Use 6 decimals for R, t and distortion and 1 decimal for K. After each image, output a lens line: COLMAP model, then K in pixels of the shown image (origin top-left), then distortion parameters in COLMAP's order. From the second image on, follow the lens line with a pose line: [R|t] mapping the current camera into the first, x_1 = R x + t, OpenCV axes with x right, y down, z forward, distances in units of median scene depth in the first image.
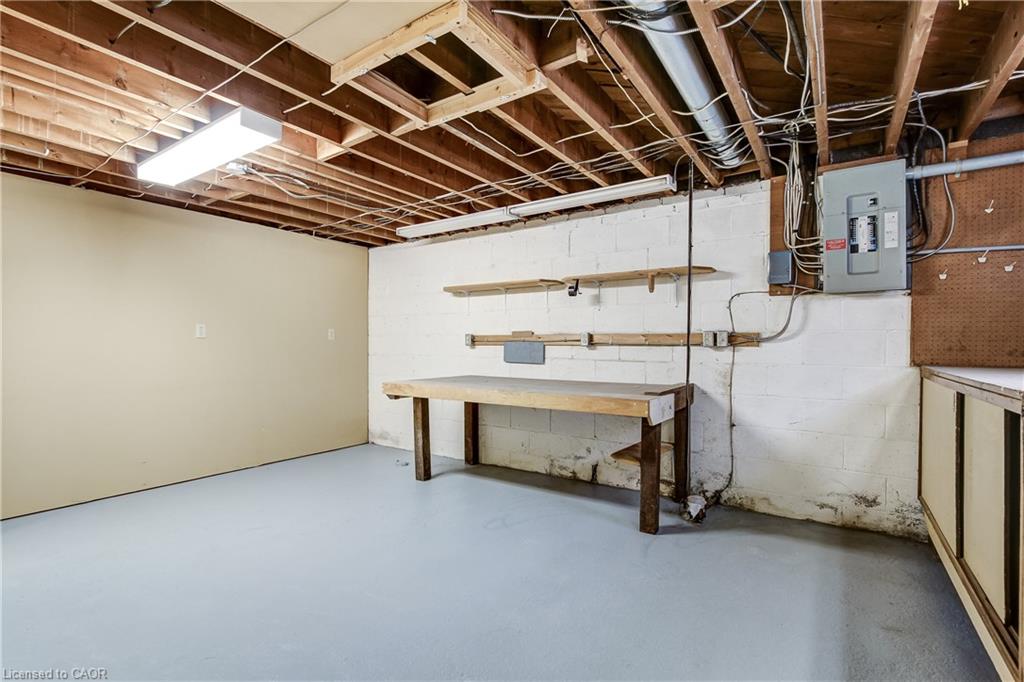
lens RADIAL K [[482.2, 0, 511.4], [0, 482.2, 341.0], [0, 0, 1]] dist [-0.006511, 0.001014]
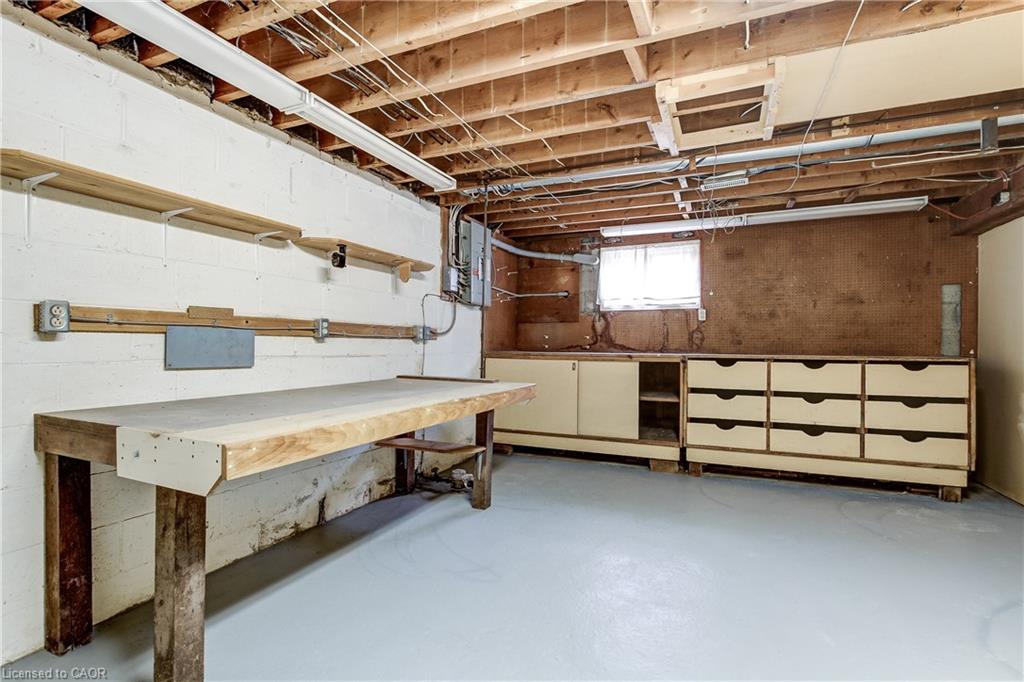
lens RADIAL K [[482.2, 0, 513.1], [0, 482.2, 345.5], [0, 0, 1]] dist [-0.006511, 0.001014]
pose [[-0.184268, -0.001510, 0.982875, -0.593791], [-0.007775, 0.999970, 0.000079, 0.019979], [-0.982845, -0.007628, -0.184274, 0.839555]]
